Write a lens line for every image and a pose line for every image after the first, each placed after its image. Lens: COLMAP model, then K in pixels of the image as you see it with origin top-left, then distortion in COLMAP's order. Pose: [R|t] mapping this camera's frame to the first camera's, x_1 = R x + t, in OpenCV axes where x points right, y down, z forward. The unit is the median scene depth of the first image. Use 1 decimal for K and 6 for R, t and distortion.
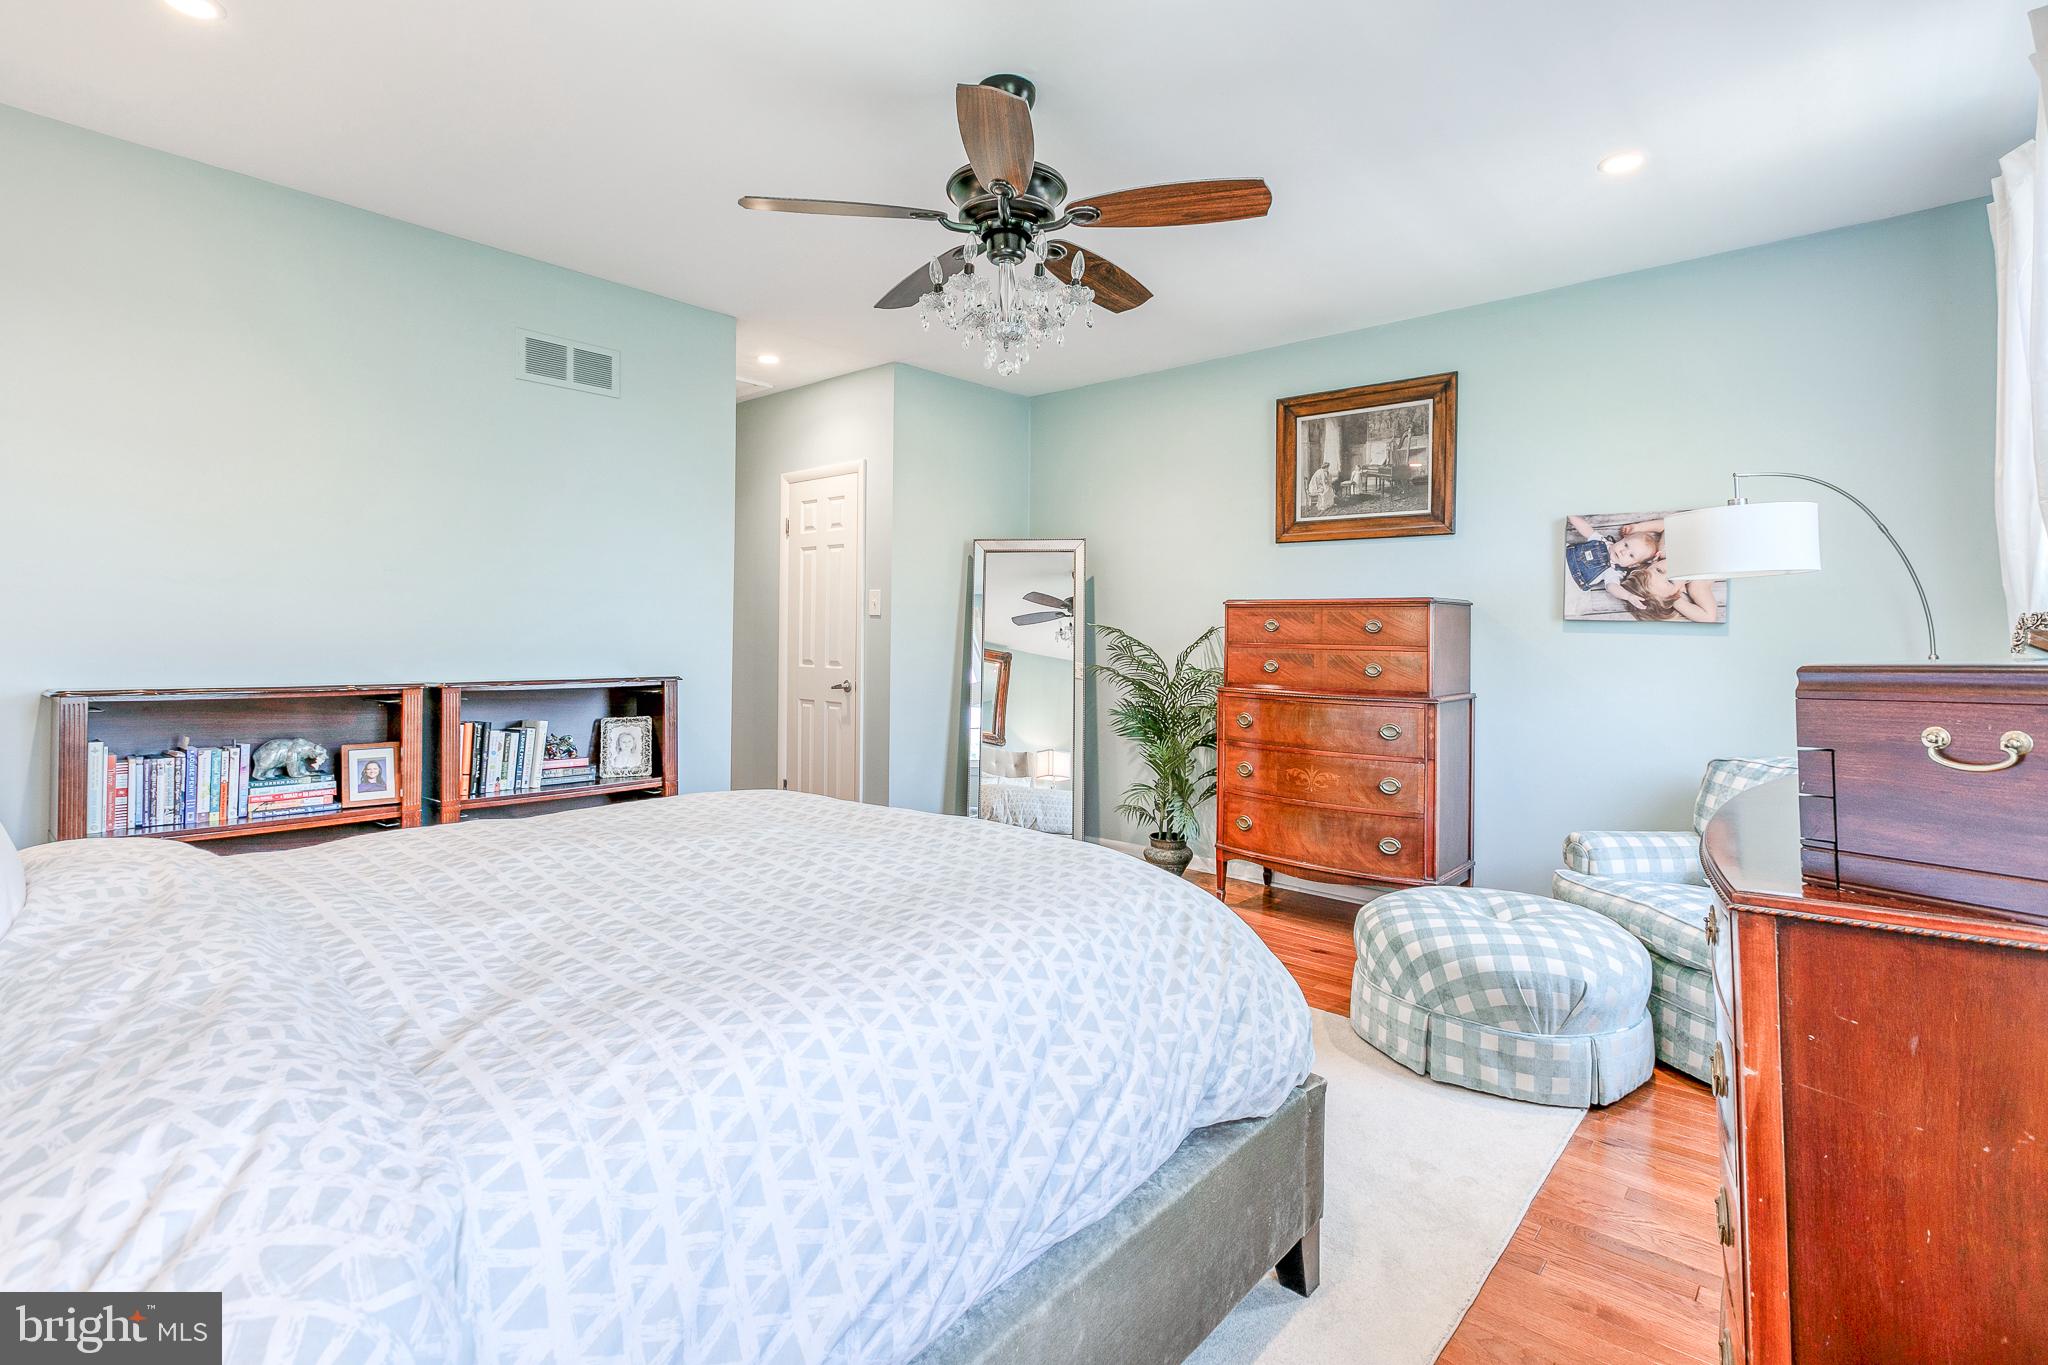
lens RADIAL K [[964.2, 0, 1057.4], [0, 964.2, 635.2], [0, 0, 1]] dist [-0.001451, -0.000977]
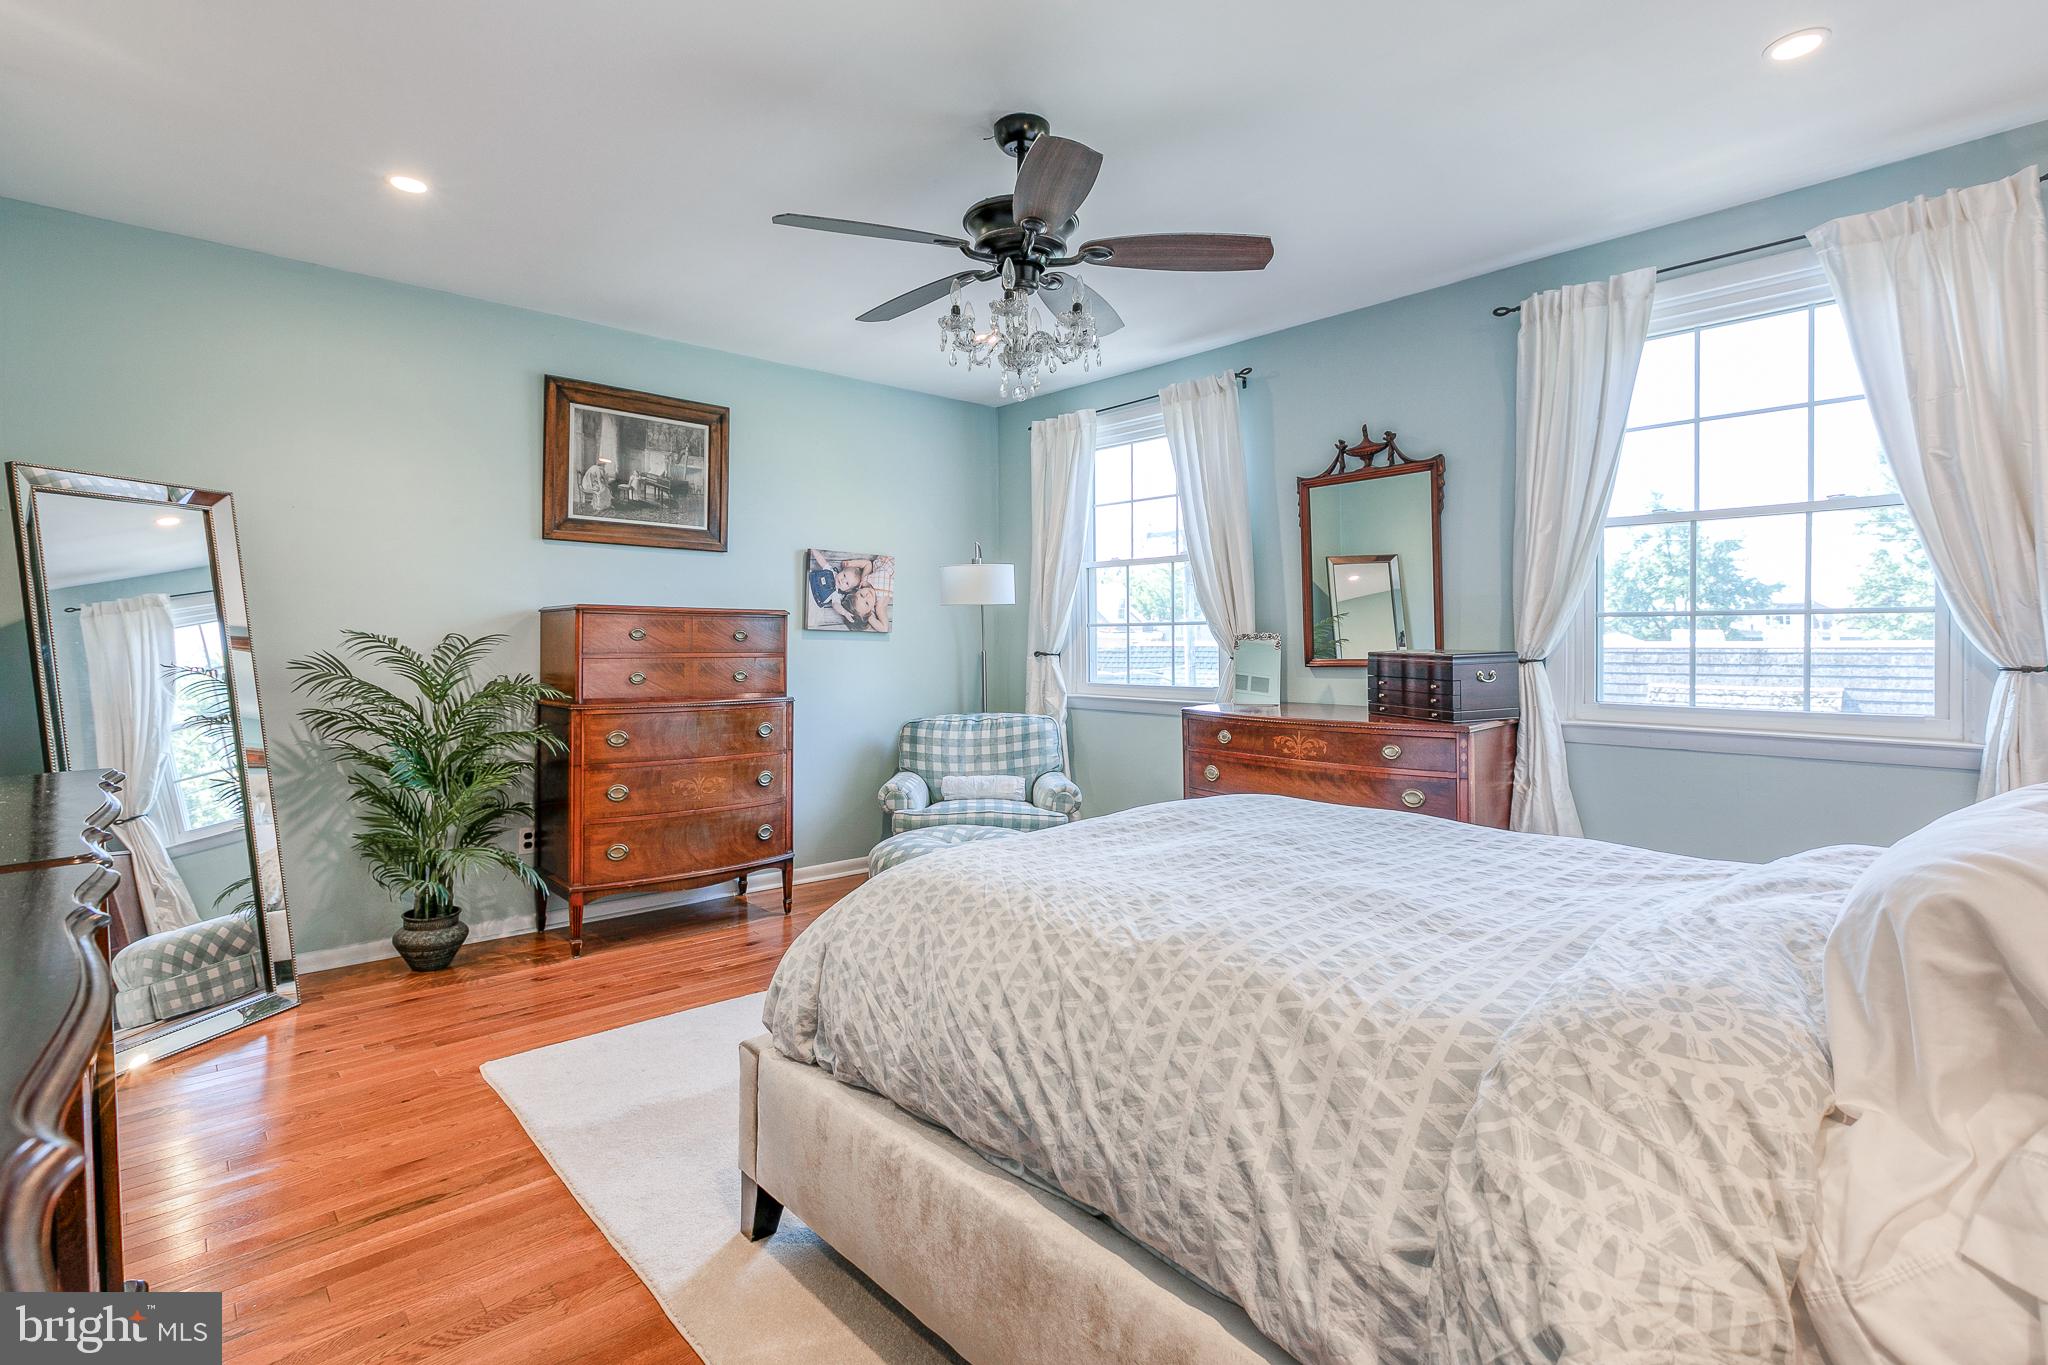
lens RADIAL K [[931.0, 0, 1017.7], [0, 931.0, 654.8], [0, 0, 1]] dist [0.001364, -0.000012]
pose [[0.143288, -0.023424, 0.989404, -0.640698], [0.003564, 0.999726, 0.023152, -0.009652], [-0.989675, 0.000209, 0.143333, 0.527955]]
